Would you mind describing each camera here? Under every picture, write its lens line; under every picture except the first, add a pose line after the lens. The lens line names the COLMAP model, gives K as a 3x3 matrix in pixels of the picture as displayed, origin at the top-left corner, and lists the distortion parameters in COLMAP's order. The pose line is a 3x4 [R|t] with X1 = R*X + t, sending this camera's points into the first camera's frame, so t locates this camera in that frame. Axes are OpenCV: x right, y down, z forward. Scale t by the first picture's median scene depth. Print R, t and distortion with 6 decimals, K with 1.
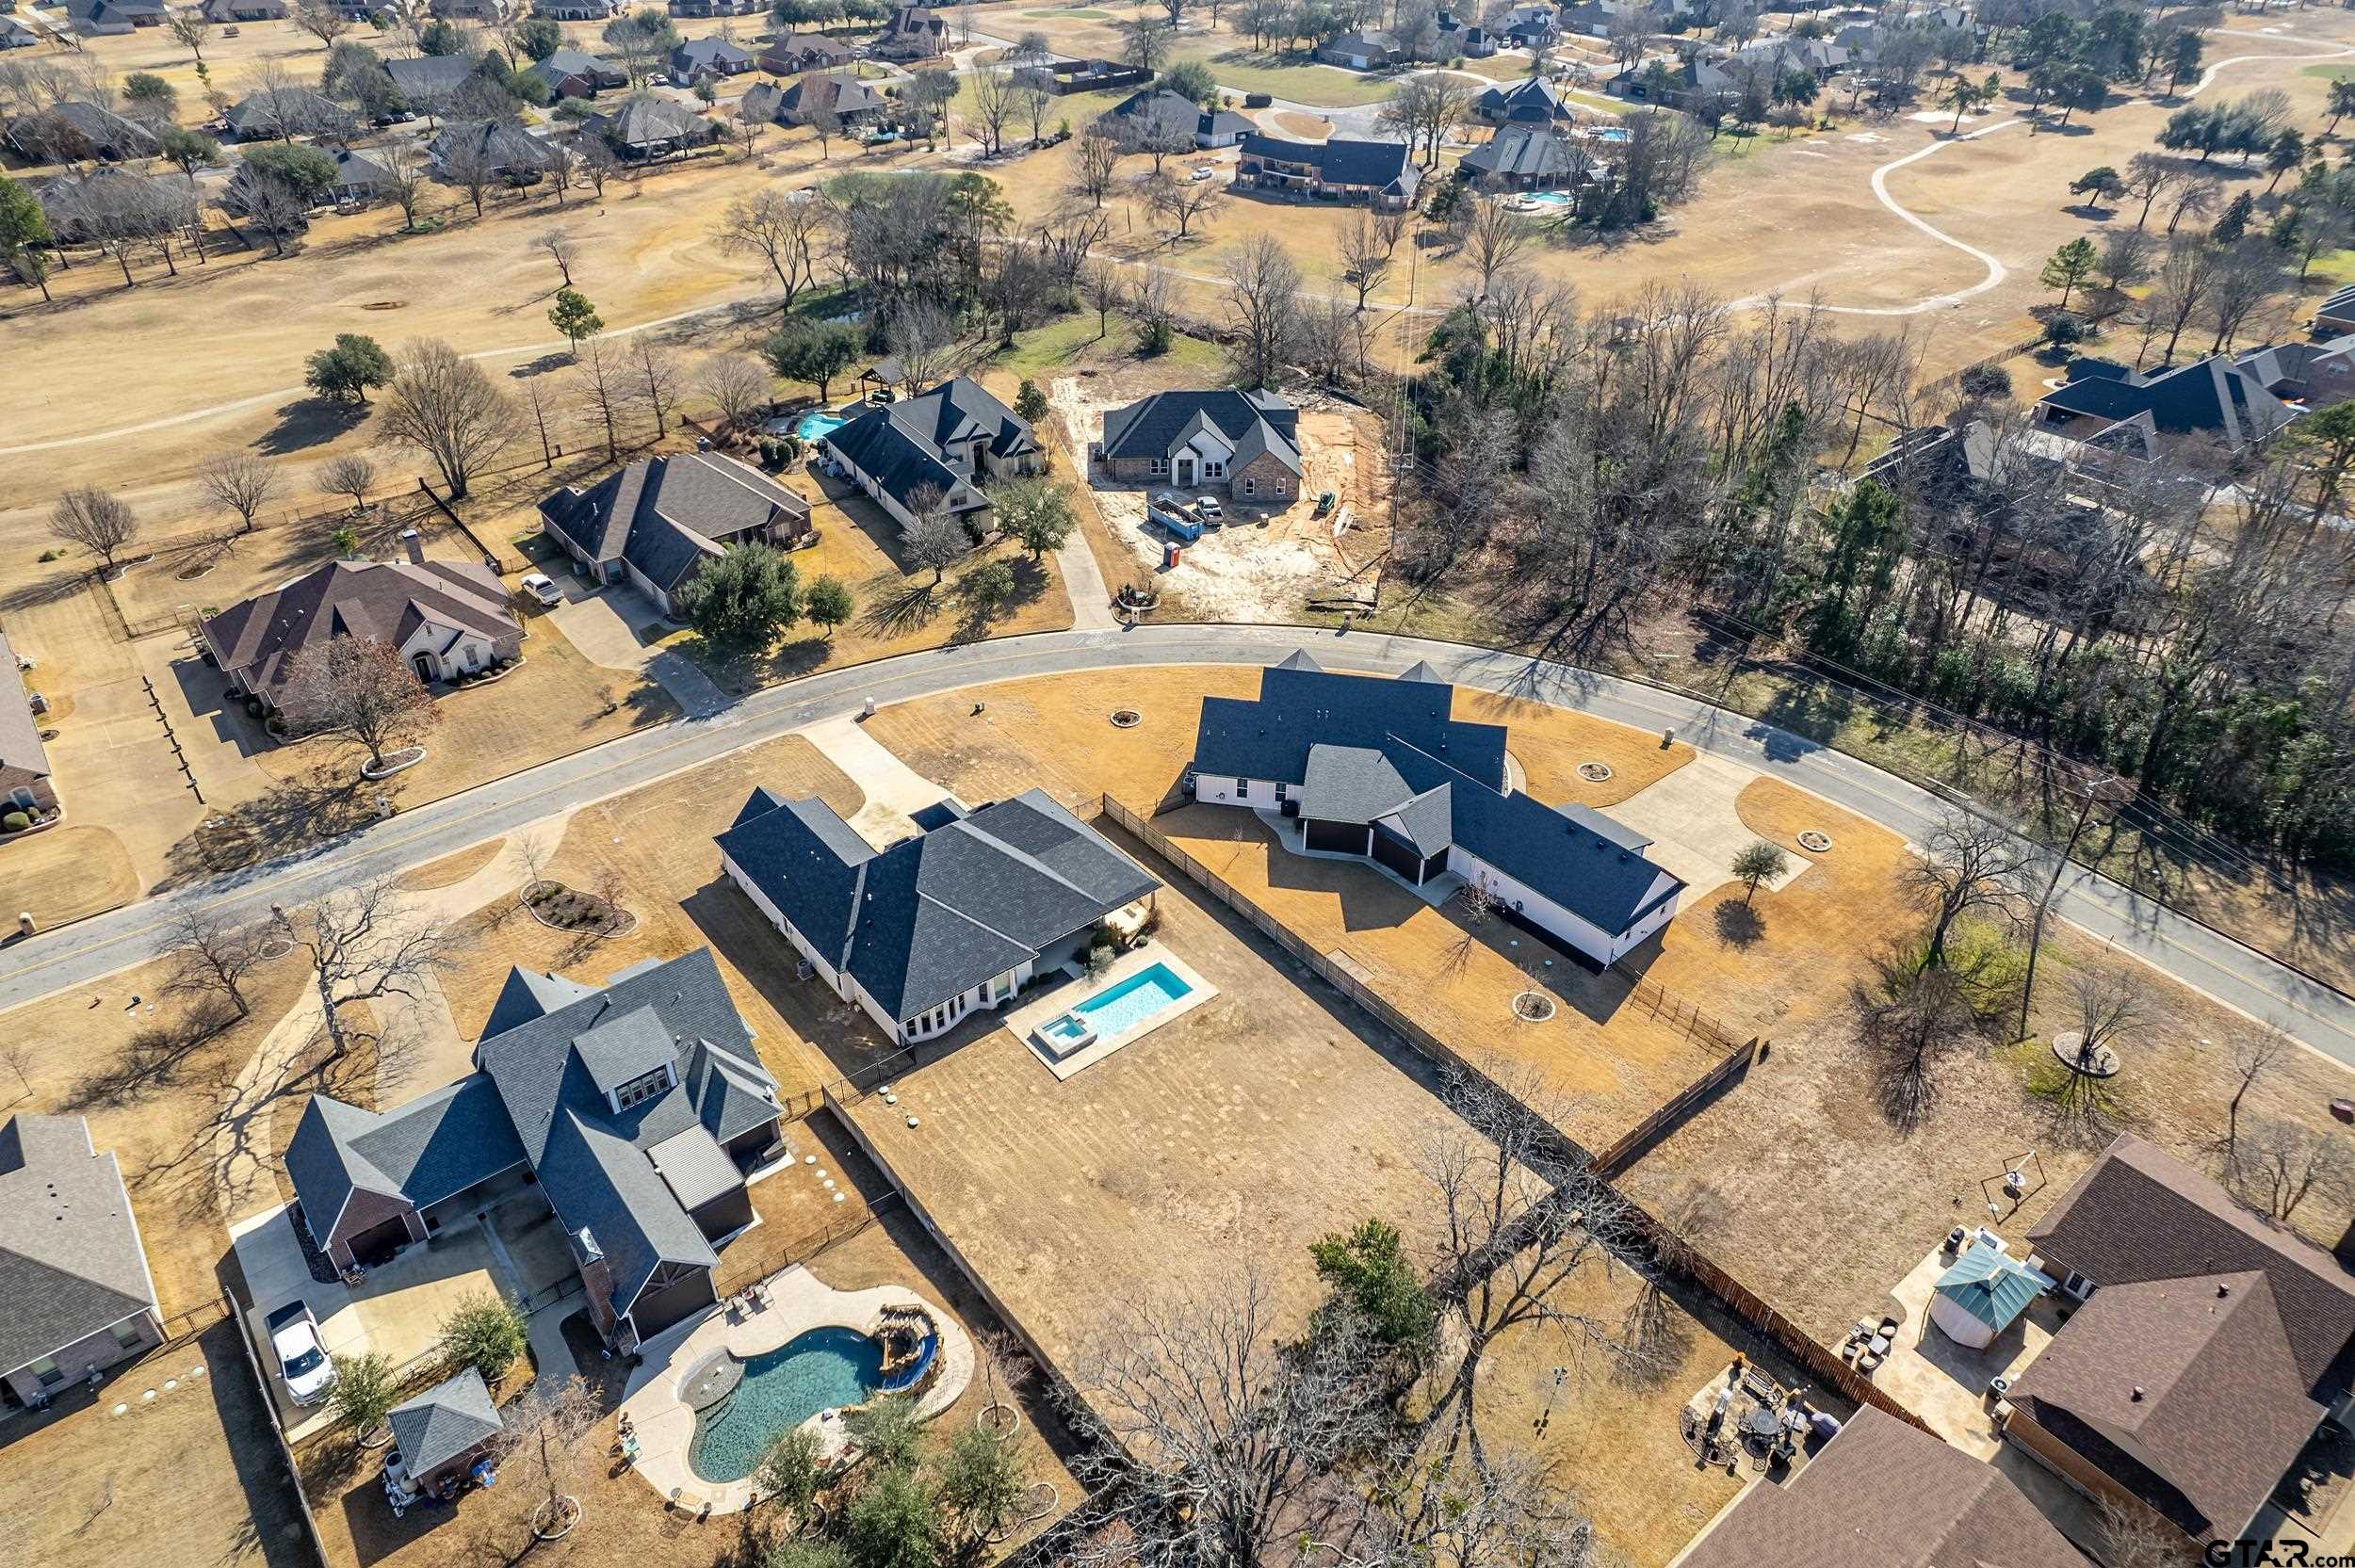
lens RADIAL K [[1498.2, 0, 1172.7], [0, 1498.2, 787.9], [0, 0, 1]] dist [-0.072484, 0.068803]
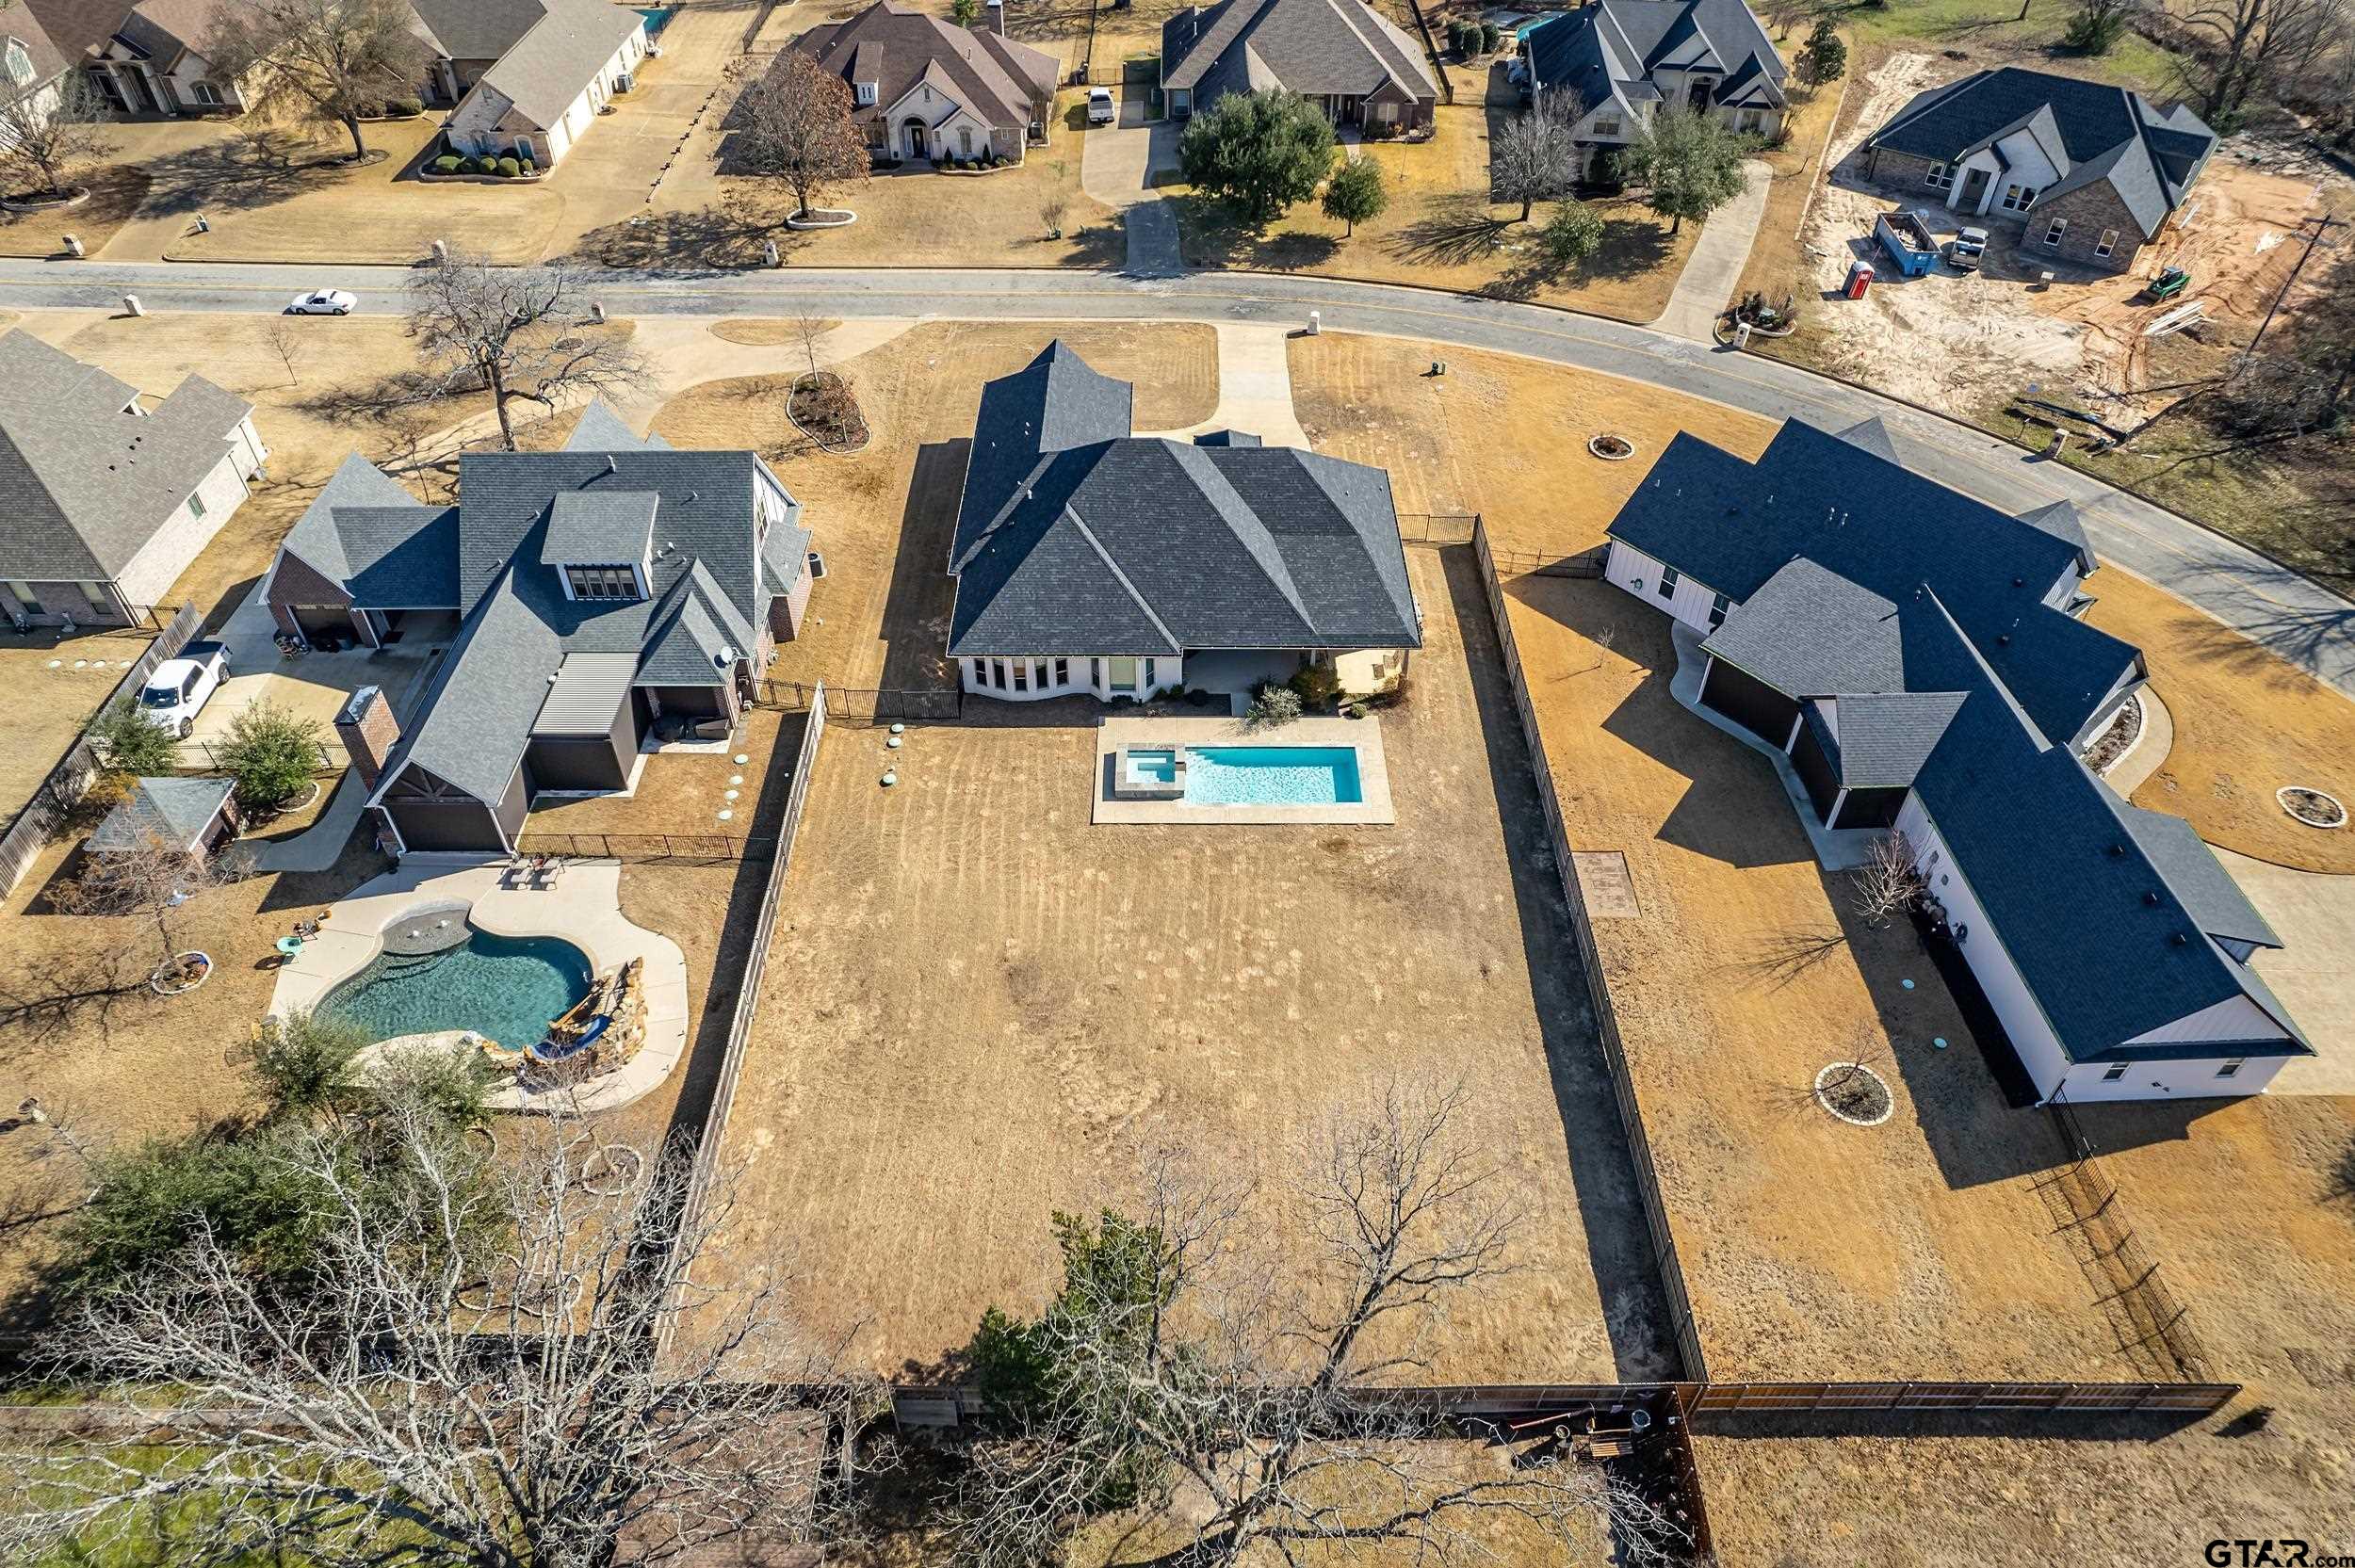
lens RADIAL K [[1498.2, 0, 1172.7], [0, 1498.2, 787.9], [0, 0, 1]] dist [-0.072484, 0.068803]
pose [[0.782863, 0.429393, -0.450274, 0.204351], [-0.354670, 0.902572, 0.244074, -0.000586], [0.511209, -0.031378, 0.858884, 0.335989]]
